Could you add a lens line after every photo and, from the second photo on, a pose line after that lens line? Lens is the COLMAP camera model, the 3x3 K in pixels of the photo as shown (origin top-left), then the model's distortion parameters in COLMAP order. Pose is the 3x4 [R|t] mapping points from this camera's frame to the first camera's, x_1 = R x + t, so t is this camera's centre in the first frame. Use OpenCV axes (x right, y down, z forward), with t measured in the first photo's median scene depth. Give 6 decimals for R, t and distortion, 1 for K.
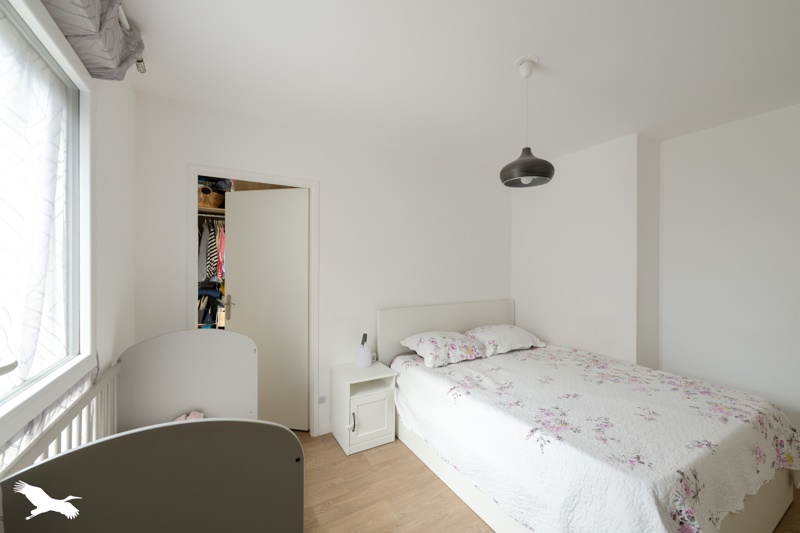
lens RADIAL K [[320.9, 0, 402.1], [0, 320.9, 264.6], [0, 0, 1]] dist [0.000442, -0.000030]
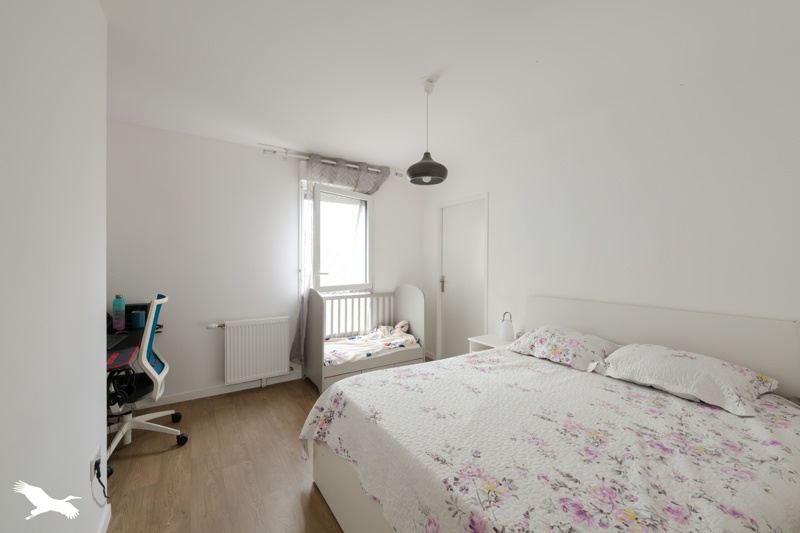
lens RADIAL K [[320.9, 0, 401.1], [0, 320.9, 262.8], [0, 0, 1]] dist [0.000442, -0.000030]
pose [[0.071207, 0.011558, -0.997395, 1.498482], [-0.001500, 0.999933, 0.011481, 0.028123], [0.997460, 0.000678, 0.071220, 0.750826]]
